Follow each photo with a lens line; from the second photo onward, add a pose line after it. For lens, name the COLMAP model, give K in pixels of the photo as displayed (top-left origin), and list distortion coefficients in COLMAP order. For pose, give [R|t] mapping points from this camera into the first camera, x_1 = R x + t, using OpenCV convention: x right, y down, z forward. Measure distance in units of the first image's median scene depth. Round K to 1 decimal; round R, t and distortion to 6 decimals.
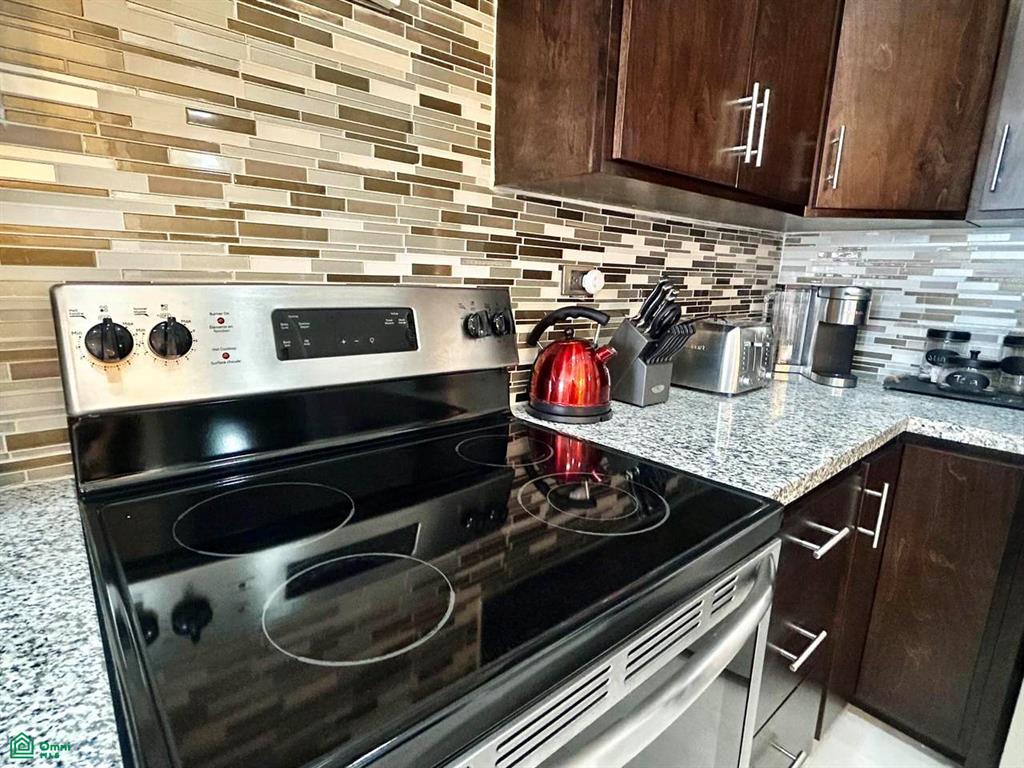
lens RADIAL K [[539.8, 0, 512.0], [0, 539.8, 384.0], [0, 0, 1]] dist [0.005482, 0.000552]
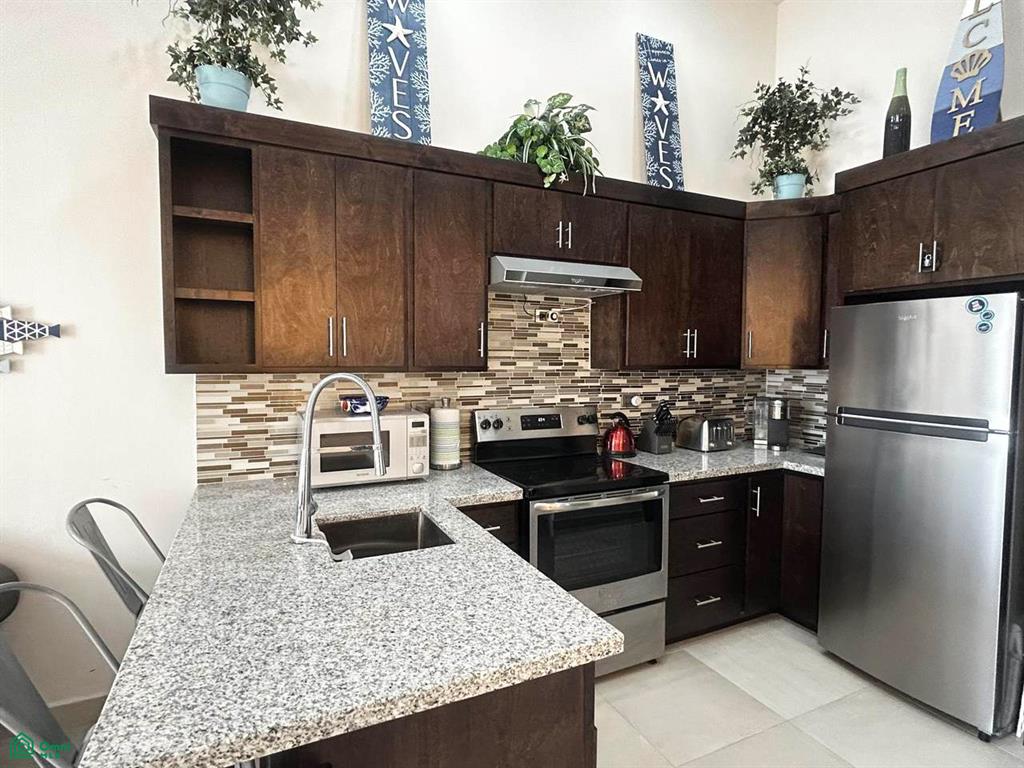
lens RADIAL K [[539.8, 0, 512.0], [0, 539.8, 384.0], [0, 0, 1]] dist [0.005482, 0.000552]
pose [[0.962869, -0.016984, -0.269436, 0.317354], [-0.027416, 0.986708, -0.160172, 0.155850], [0.268575, 0.161611, 0.949605, -1.674707]]
